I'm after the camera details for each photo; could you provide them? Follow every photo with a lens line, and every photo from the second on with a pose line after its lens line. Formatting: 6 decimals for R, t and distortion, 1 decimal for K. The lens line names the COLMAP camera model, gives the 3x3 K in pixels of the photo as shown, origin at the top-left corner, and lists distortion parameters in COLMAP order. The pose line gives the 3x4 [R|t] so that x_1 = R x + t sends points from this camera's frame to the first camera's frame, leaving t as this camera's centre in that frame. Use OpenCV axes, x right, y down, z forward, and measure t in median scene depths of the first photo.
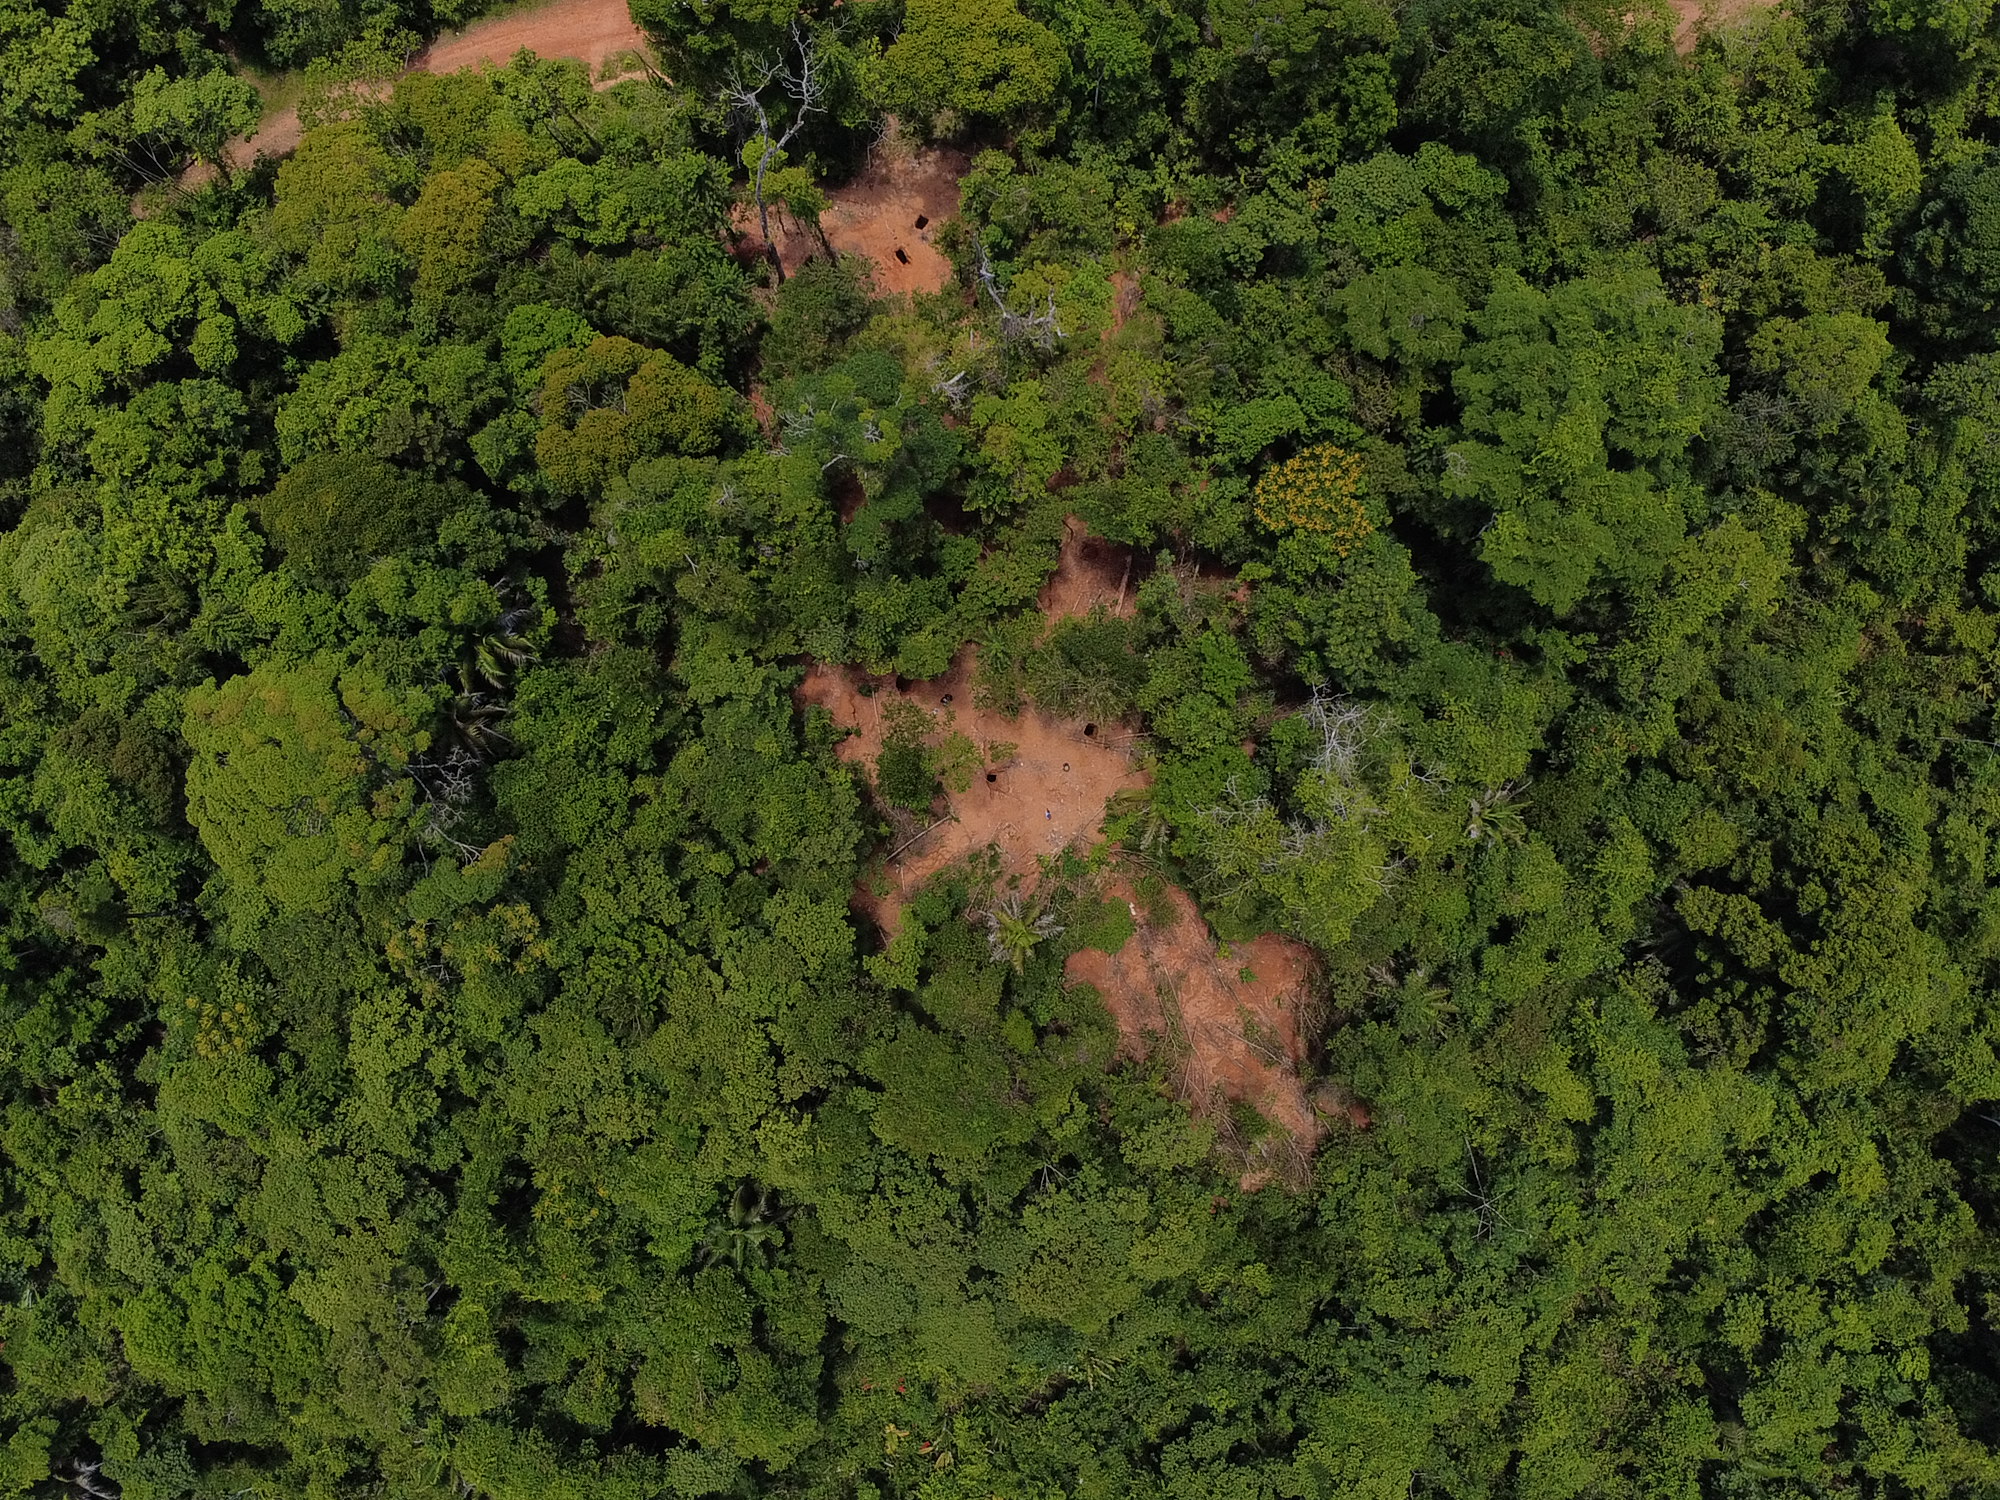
lens RADIAL K [[1499.5, 0, 1000.0], [0, 1499.5, 750.0], [0, 0, 1]] dist [0.003600, -0.004182]
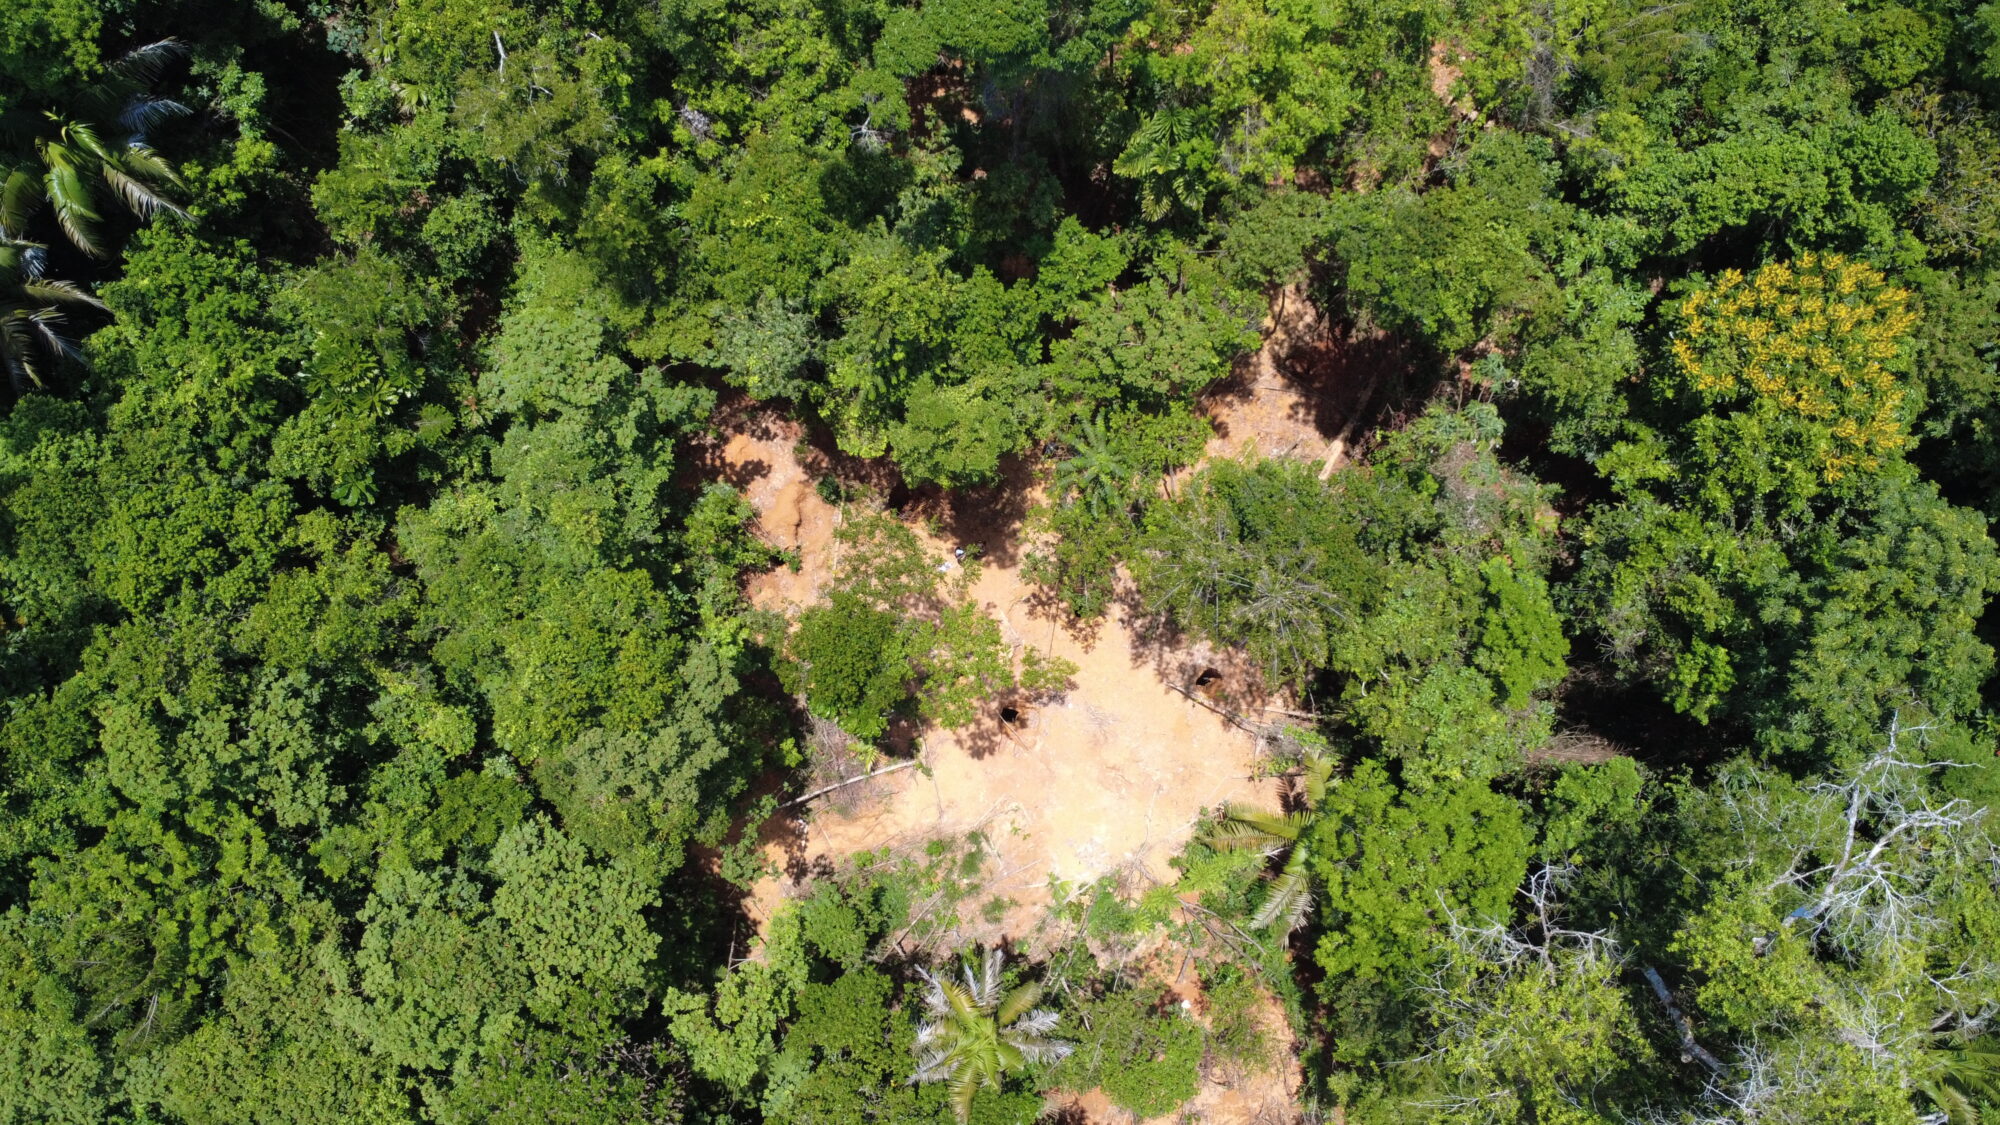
lens RADIAL K [[1499.4, 0, 1000.0], [0, 1499.4, 562.5], [0, 0, 1]] dist [0.003932, -0.008302]
pose [[0.960805, 0.276140, -0.024509, -0.012481], [-0.277213, 0.957837, -0.075508, 0.009107], [0.002625, 0.079343, 0.996844, 0.509973]]
